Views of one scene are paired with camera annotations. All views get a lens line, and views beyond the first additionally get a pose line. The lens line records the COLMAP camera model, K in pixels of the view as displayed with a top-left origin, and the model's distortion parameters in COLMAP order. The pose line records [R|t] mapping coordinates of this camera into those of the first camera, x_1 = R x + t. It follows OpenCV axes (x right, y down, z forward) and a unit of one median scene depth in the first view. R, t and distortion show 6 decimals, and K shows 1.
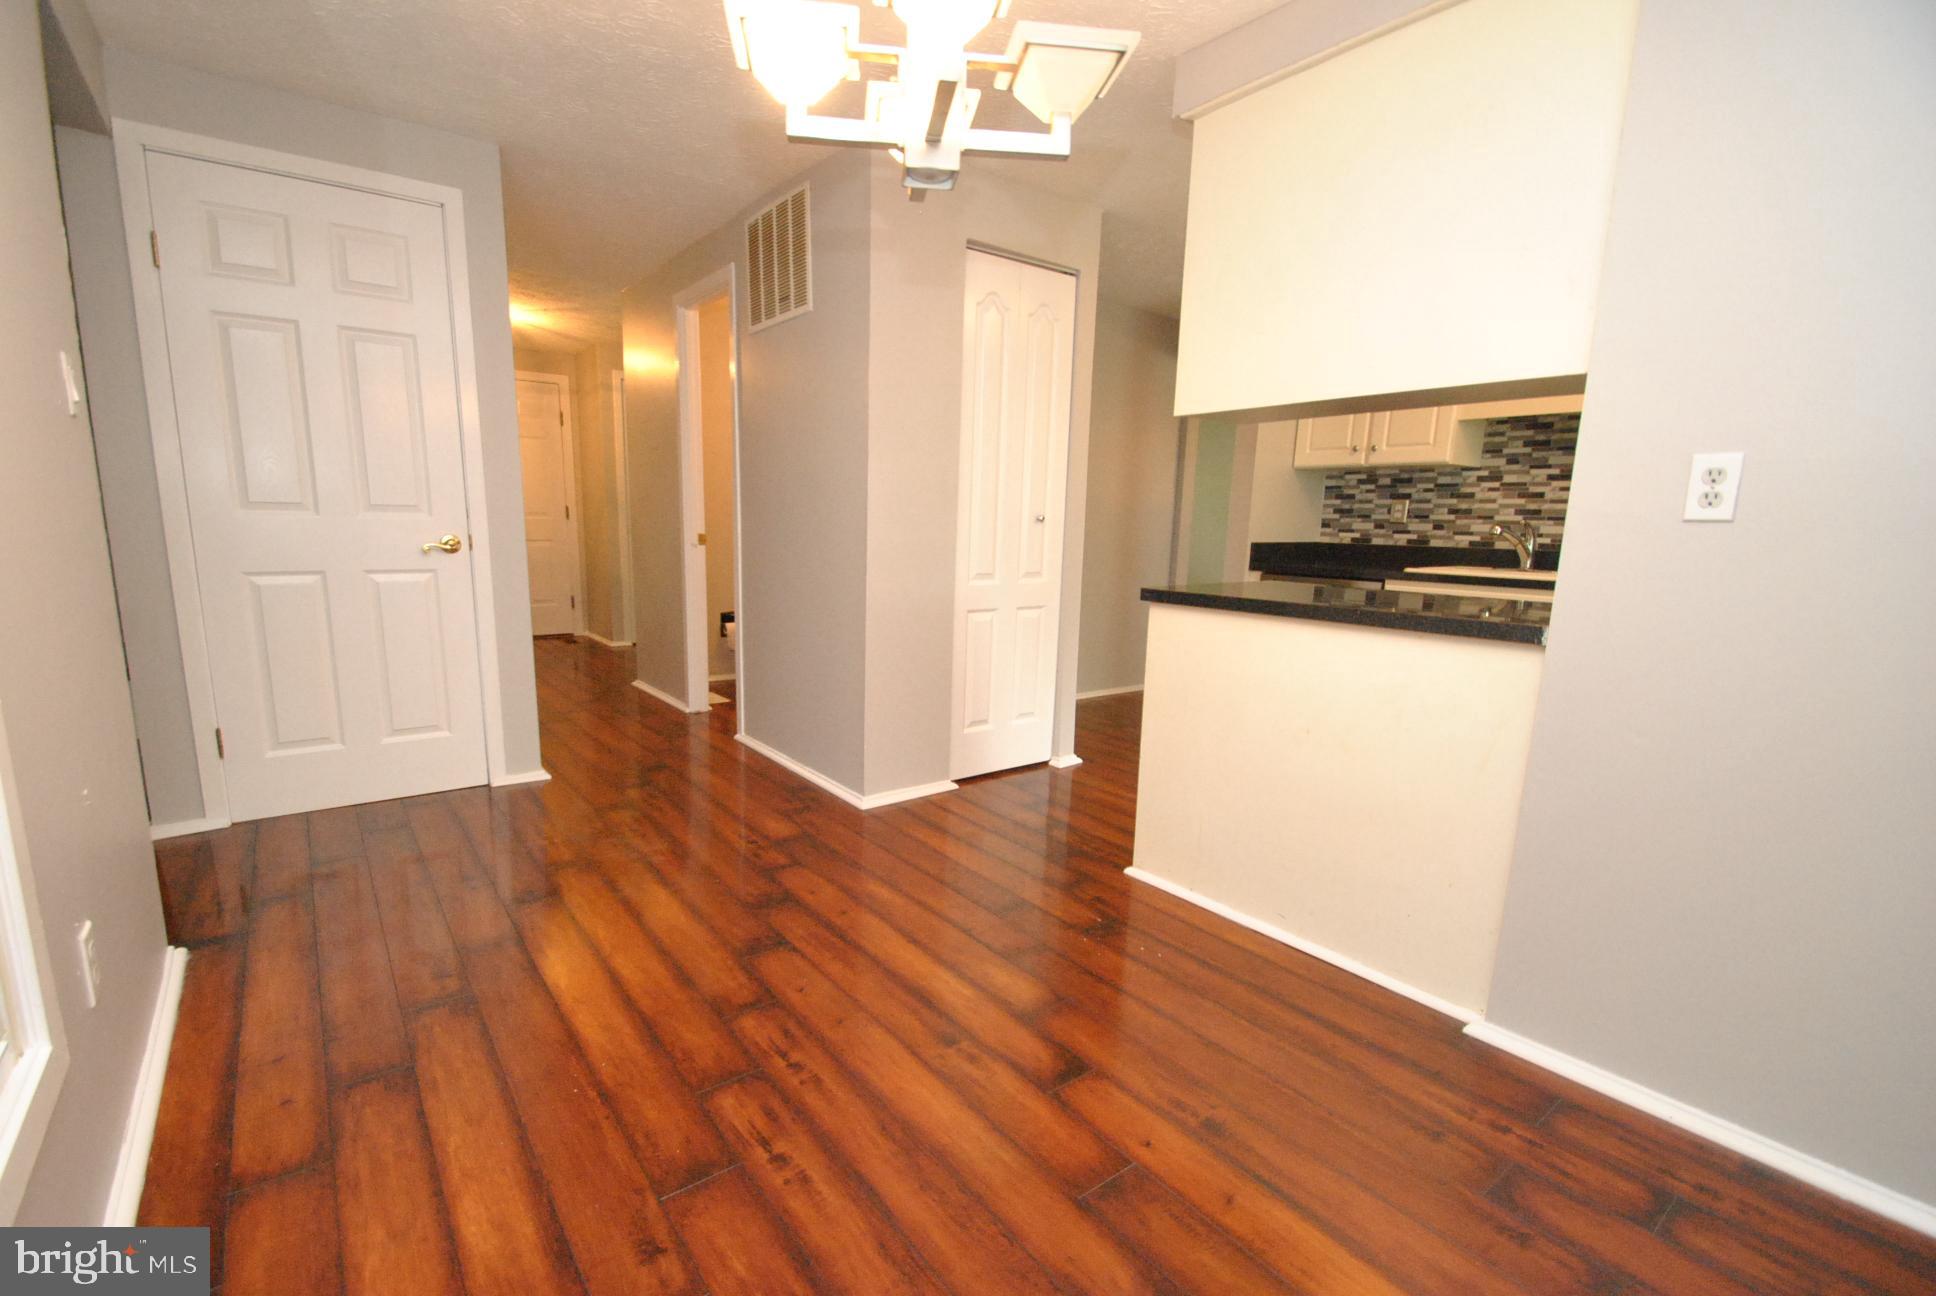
lens RADIAL K [[835.3, 0, 959.8], [0, 835.3, 683.5], [0, 0, 1]] dist [-0.001124, -0.000537]
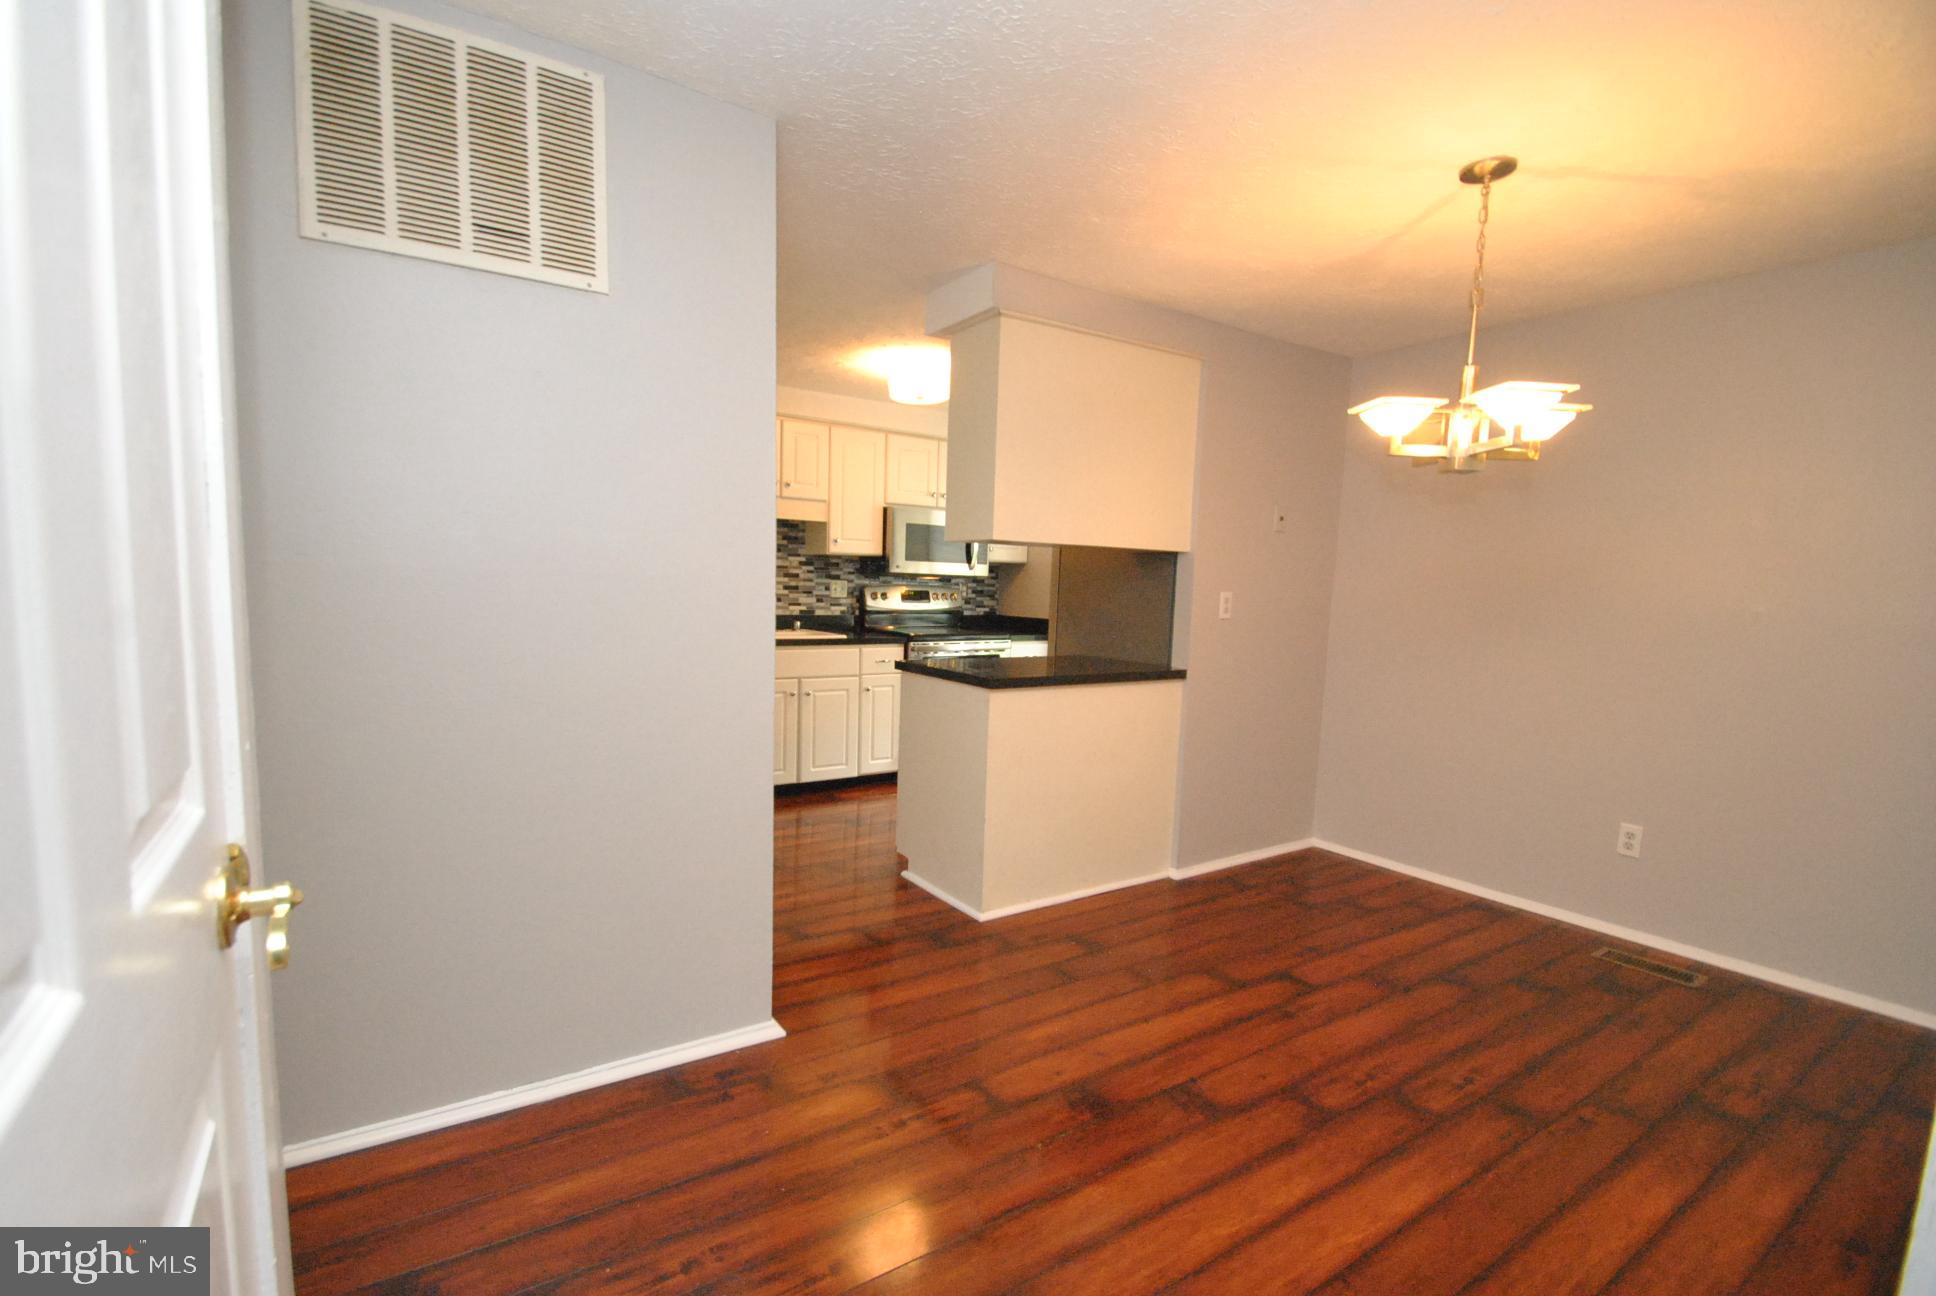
lens RADIAL K [[866.9, 0, 909.3], [0, 866.9, 643.9], [0, 0, 1]] dist [0.000325, -0.006681]
pose [[0.101136, -0.099368, 0.989898, -1.219144], [0.160818, 0.983547, 0.082300, -0.332487], [-0.981789, 0.150870, 0.115452, 1.162422]]
